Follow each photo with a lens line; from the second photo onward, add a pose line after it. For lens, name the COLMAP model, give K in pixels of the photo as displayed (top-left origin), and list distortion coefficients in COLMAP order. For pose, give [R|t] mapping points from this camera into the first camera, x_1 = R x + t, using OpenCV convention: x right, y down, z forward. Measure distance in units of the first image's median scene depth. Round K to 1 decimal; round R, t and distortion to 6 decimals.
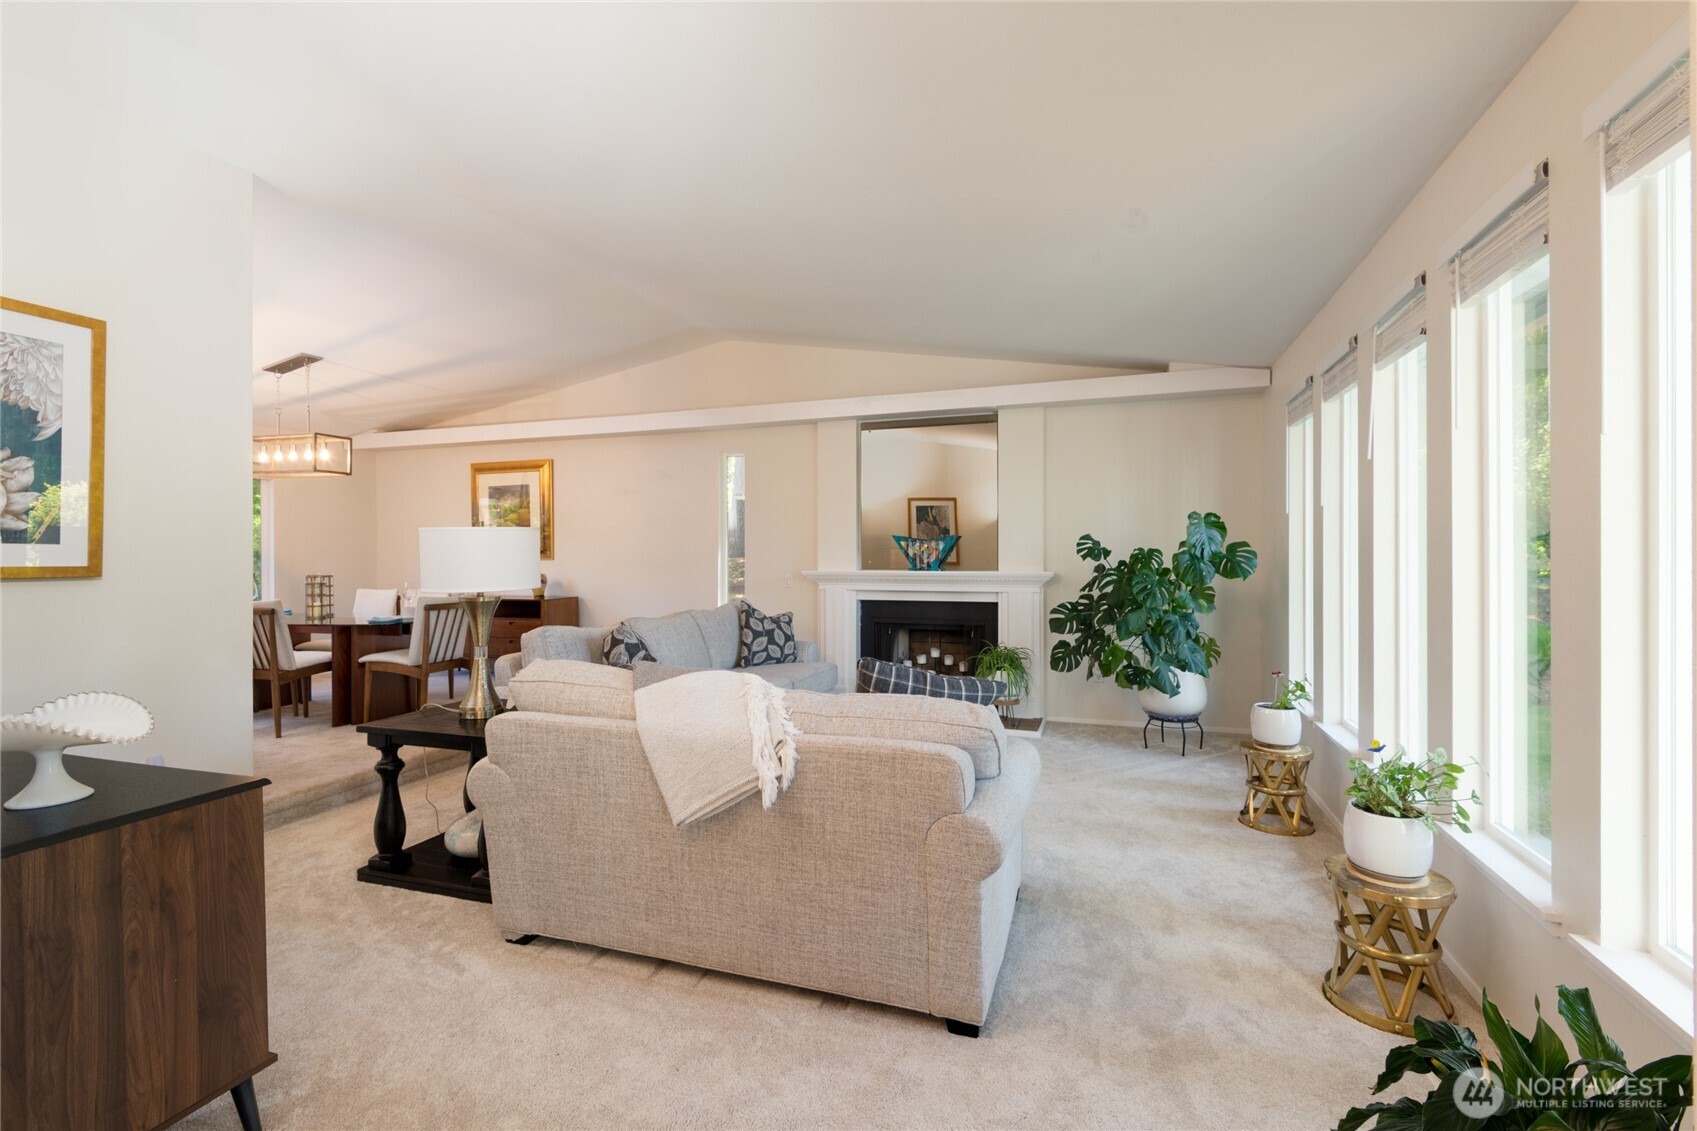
lens RADIAL K [[765.0, 0, 851.0], [0, 765.0, 556.0], [0, 0, 1]] dist [0.018205, -0.011909]
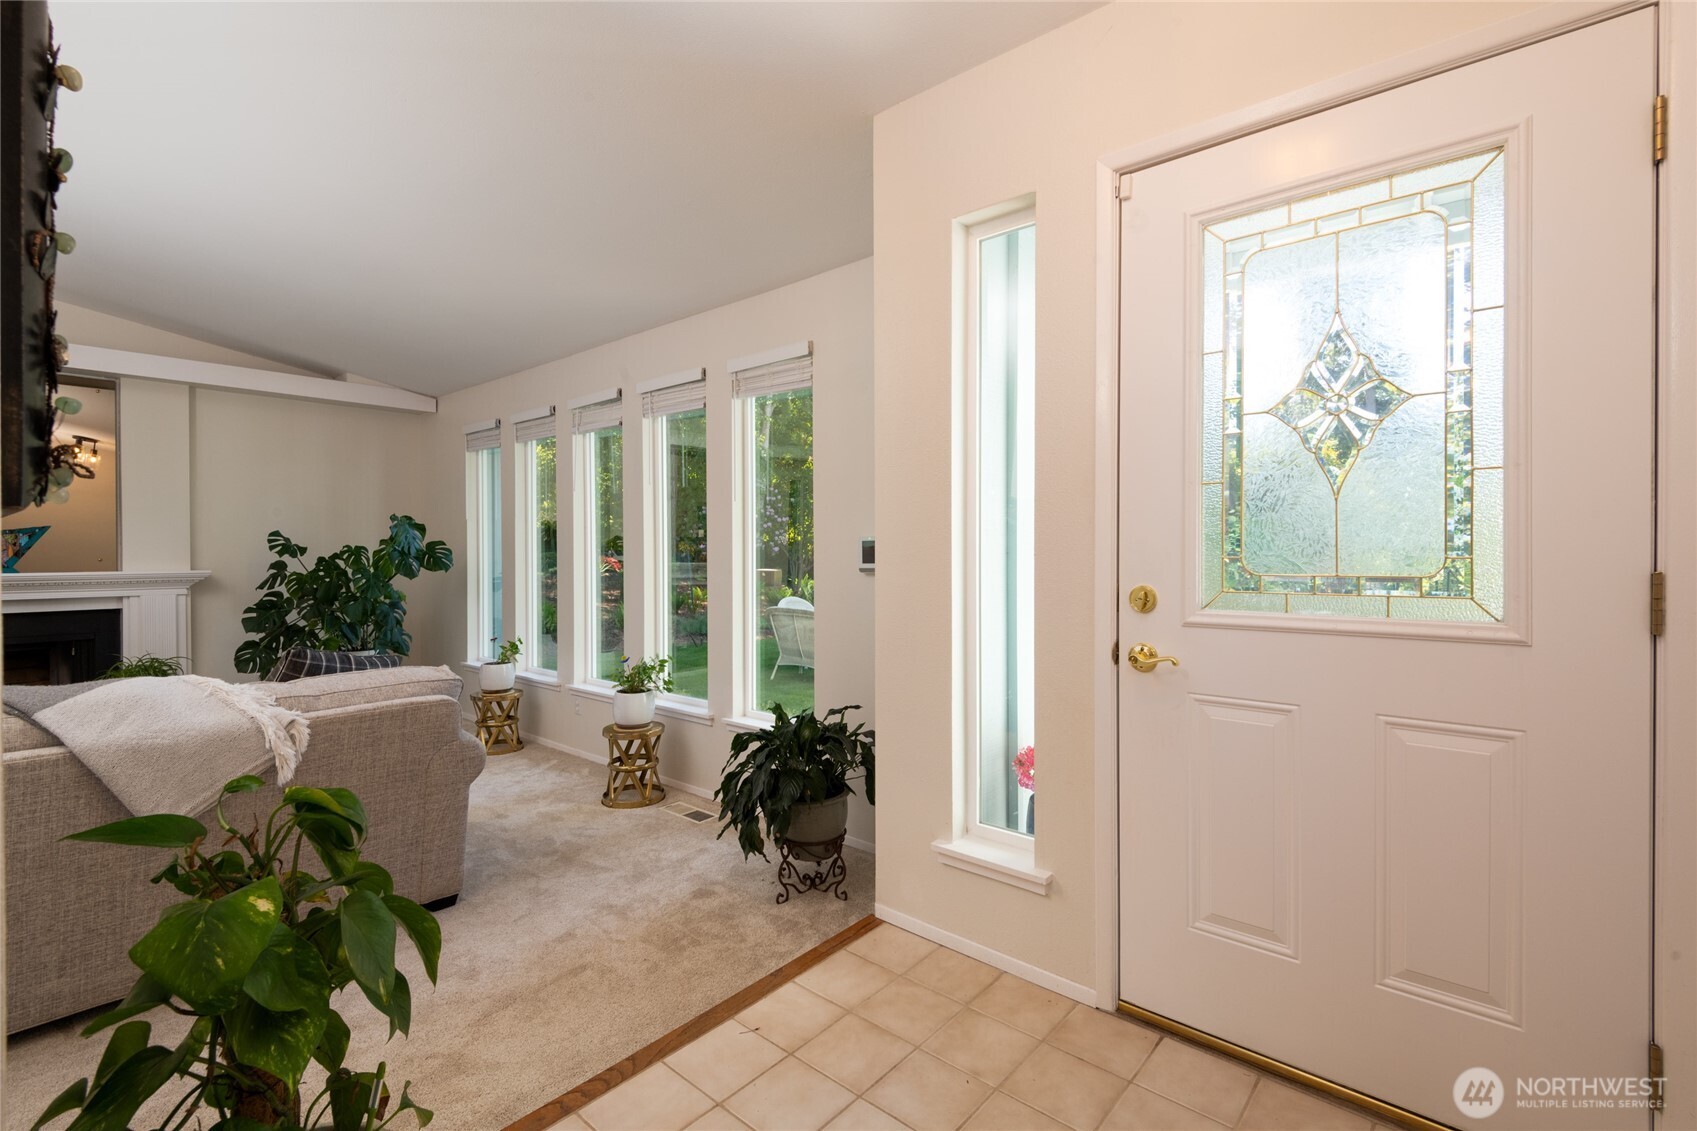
lens RADIAL K [[765.0, 0, 851.0], [0, 765.0, 556.0], [0, 0, 1]] dist [0.018205, -0.011909]
pose [[0.378710, -0.006459, 0.925493, -0.337836], [0.001128, 0.999978, 0.006517, -0.001619], [-0.925515, -0.001425, 0.378709, -0.070001]]
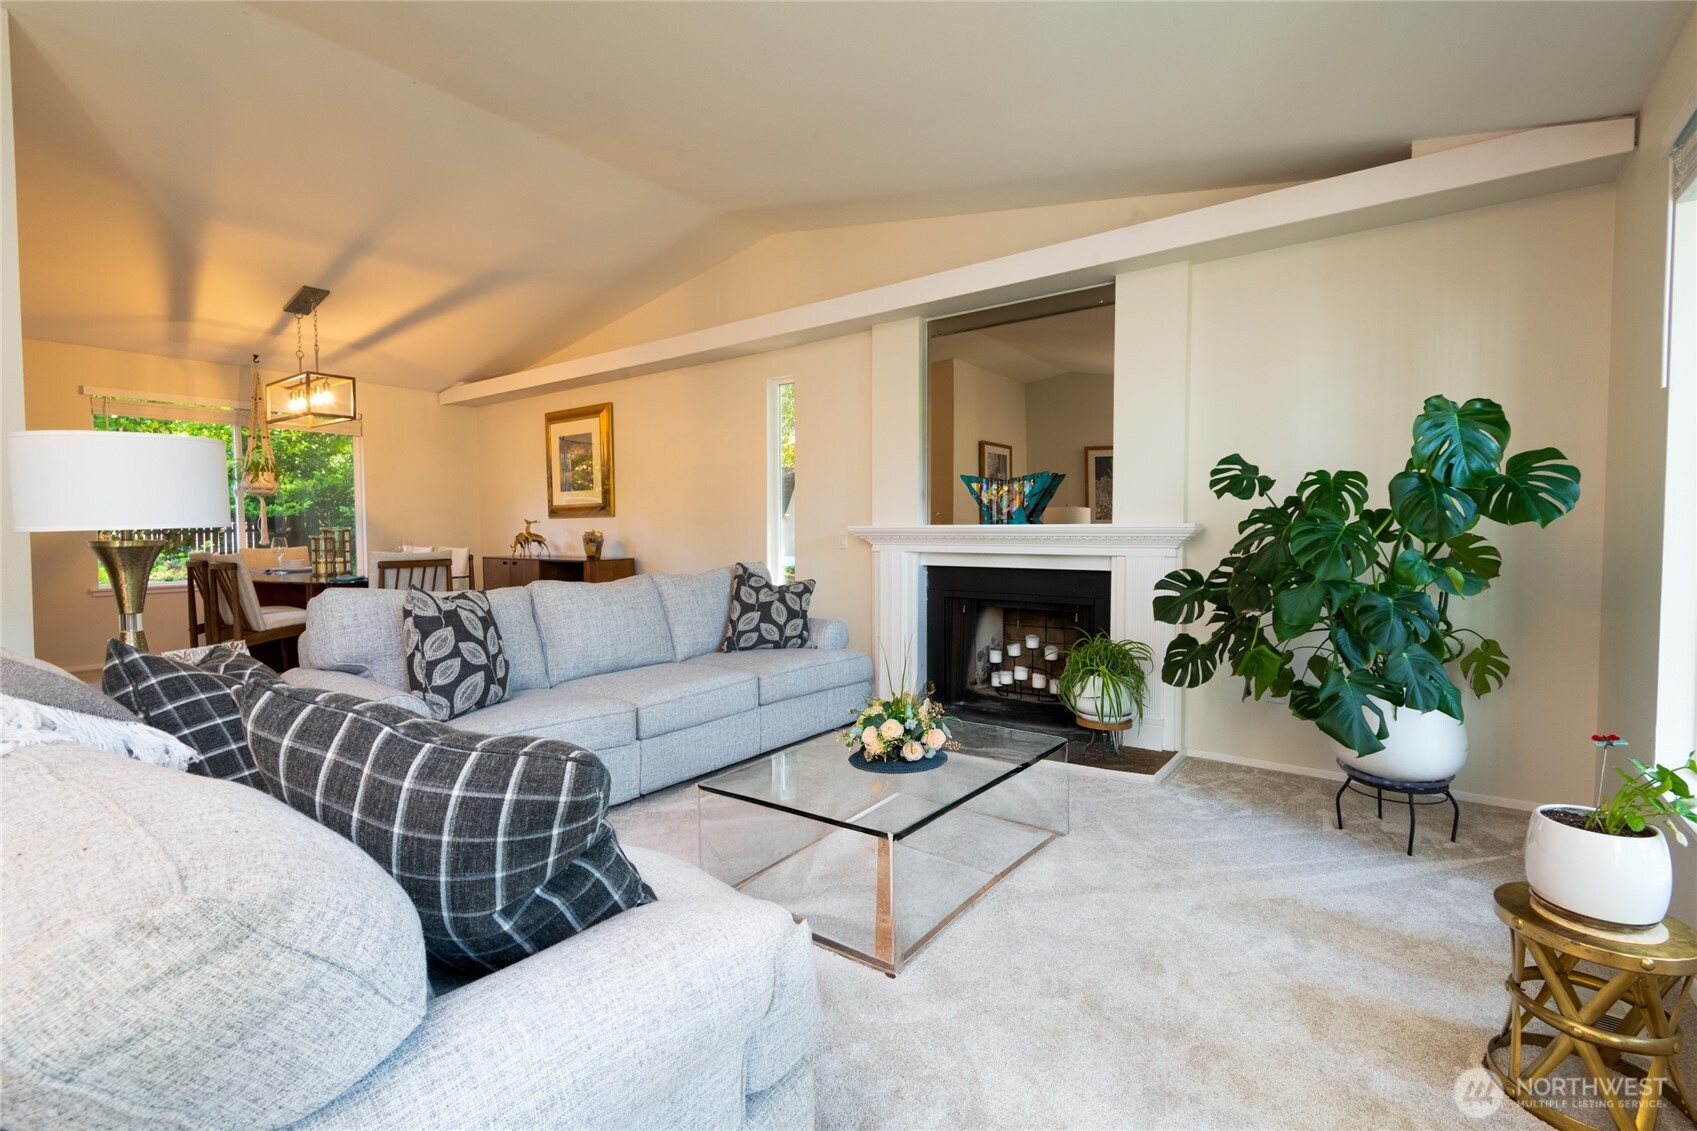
lens RADIAL K [[765.0, 0, 851.0], [0, 765.0, 556.0], [0, 0, 1]] dist [0.018205, -0.011909]
pose [[0.950188, 0.009370, -0.311536, 0.216198], [0.001966, 0.999348, 0.036052, 0.027219], [0.311671, -0.034868, 0.949550, 0.353021]]
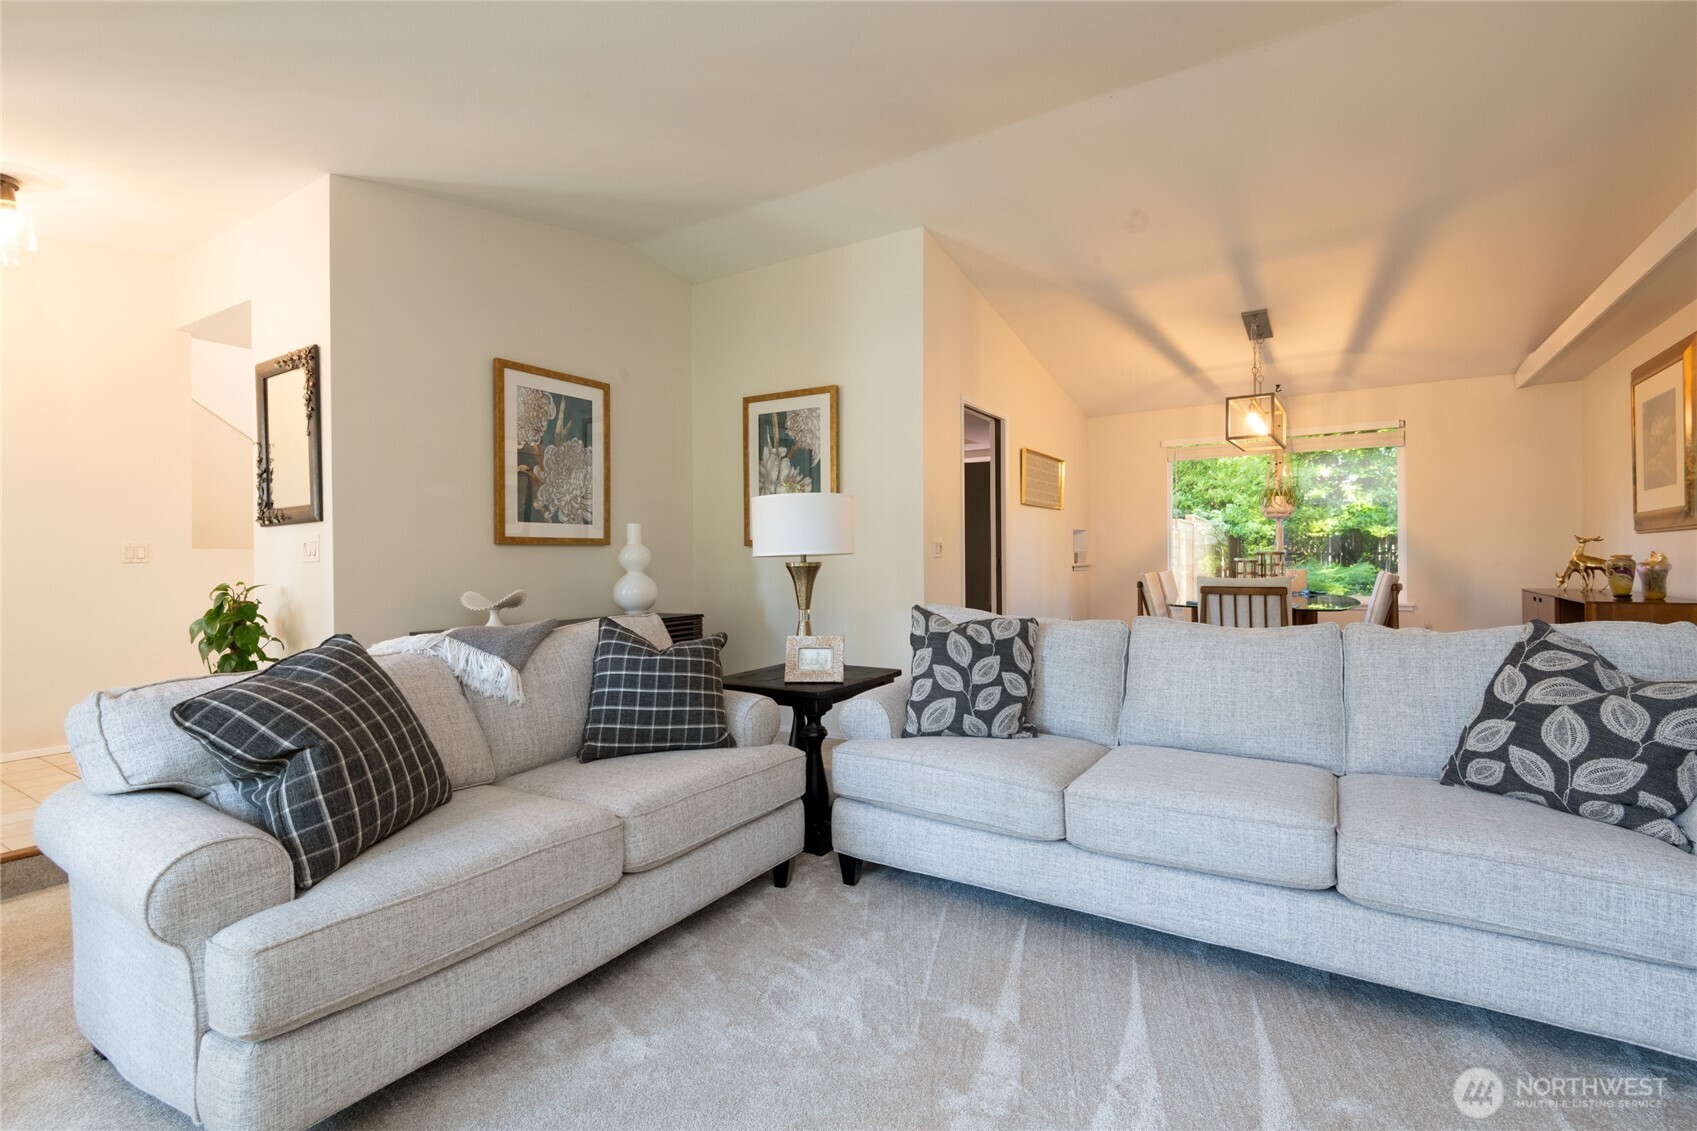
lens RADIAL K [[765.0, 0, 851.0], [0, 765.0, 556.0], [0, 0, 1]] dist [0.018205, -0.011909]
pose [[-0.233513, 0.003385, -0.972348, 0.334223], [0.005133, 0.999984, 0.002248, 0.027210], [0.972340, -0.004466, -0.233526, 0.836404]]
